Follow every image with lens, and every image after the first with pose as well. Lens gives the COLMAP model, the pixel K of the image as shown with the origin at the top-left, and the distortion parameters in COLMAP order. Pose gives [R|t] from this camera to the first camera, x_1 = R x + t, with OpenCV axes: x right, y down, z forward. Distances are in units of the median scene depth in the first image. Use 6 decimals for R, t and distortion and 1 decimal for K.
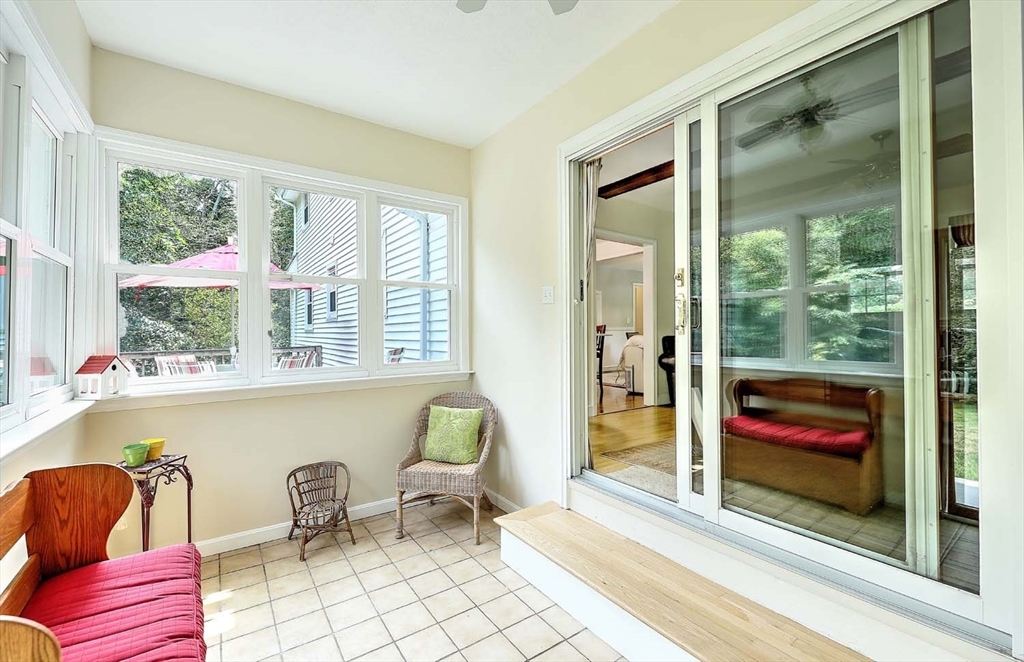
lens RADIAL K [[423.4, 0, 514.0], [0, 423.4, 324.9], [0, 0, 1]] dist [-0.002215, -0.000349]
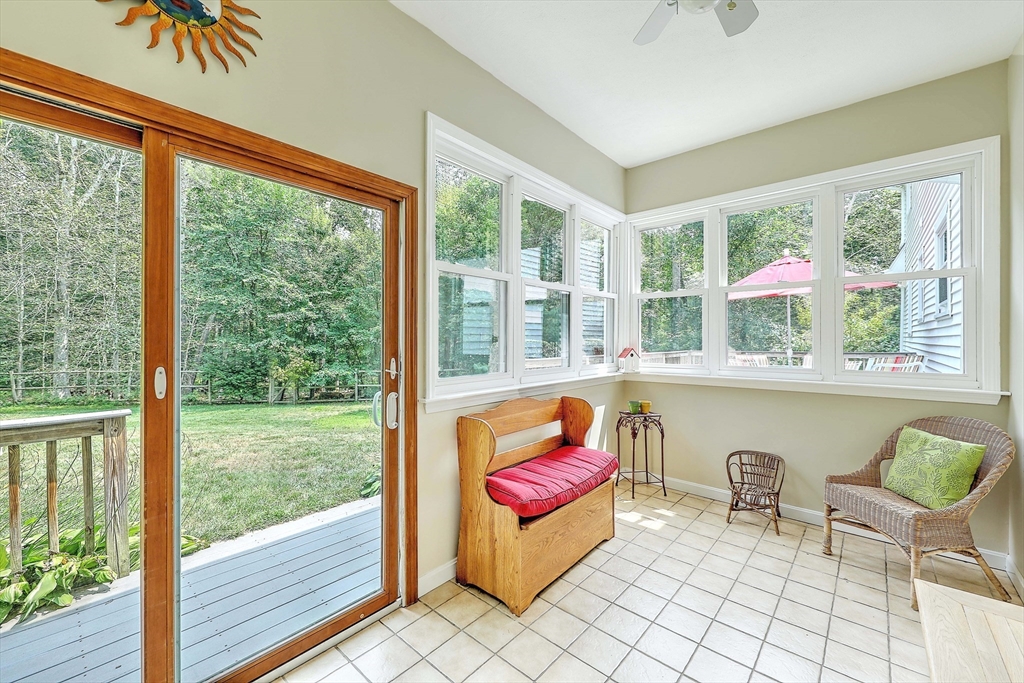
lens RADIAL K [[423.1, 0, 512.2], [0, 423.1, 338.0], [0, 0, 1]] dist [-0.001795, -0.000240]
pose [[0.227830, 0.006736, -0.973678, 0.491608], [0.013221, 0.999862, 0.010011, 0.006962], [0.973611, -0.015154, 0.227710, 0.118238]]
